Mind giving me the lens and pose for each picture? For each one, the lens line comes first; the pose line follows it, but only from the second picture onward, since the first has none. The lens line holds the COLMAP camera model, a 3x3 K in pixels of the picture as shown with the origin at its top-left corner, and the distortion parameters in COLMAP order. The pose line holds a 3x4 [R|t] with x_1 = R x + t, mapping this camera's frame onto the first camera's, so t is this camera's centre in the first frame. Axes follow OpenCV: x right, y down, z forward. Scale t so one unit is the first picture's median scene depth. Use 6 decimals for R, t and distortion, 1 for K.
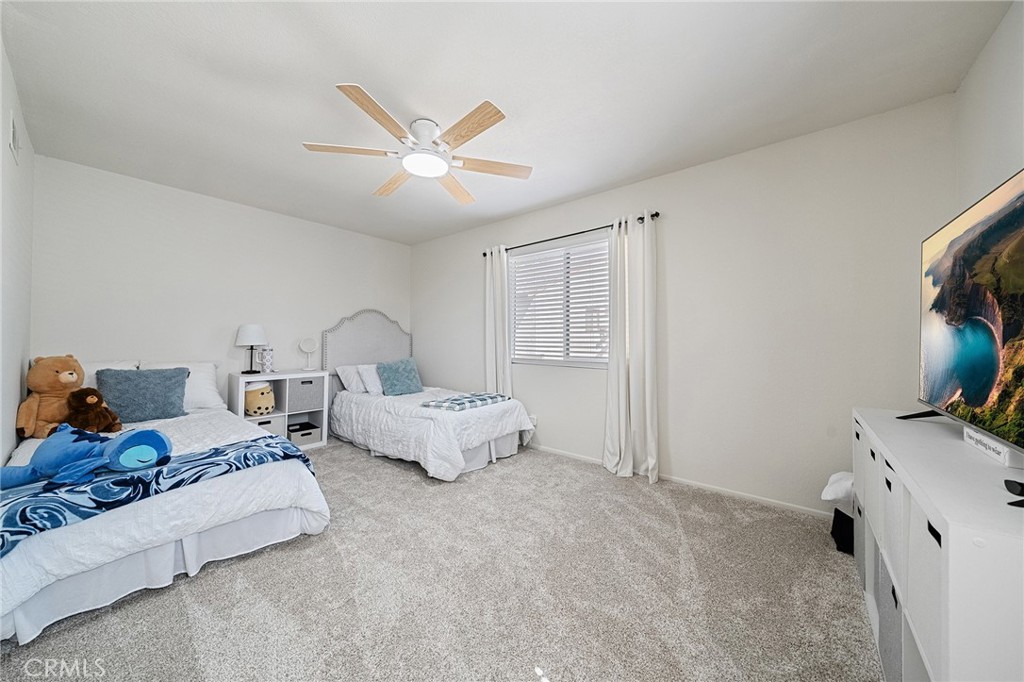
lens RADIAL K [[350.8, 0, 507.1], [0, 350.8, 337.1], [0, 0, 1]] dist [-0.002121, -0.000047]
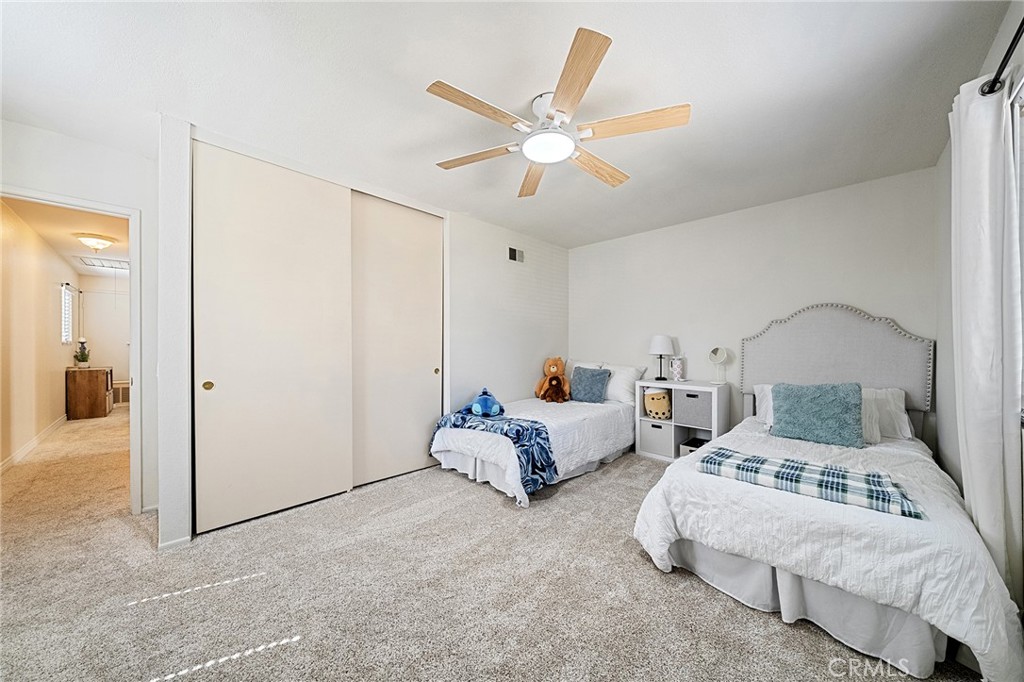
lens RADIAL K [[350.8, 0, 507.6], [0, 350.8, 347.3], [0, 0, 1]] dist [-0.002121, -0.000047]
pose [[-0.093375, -0.000626, -0.995631, 0.427263], [0.006087, 0.999981, -0.001200, -0.000034], [0.995612, -0.006172, -0.093370, 0.650525]]
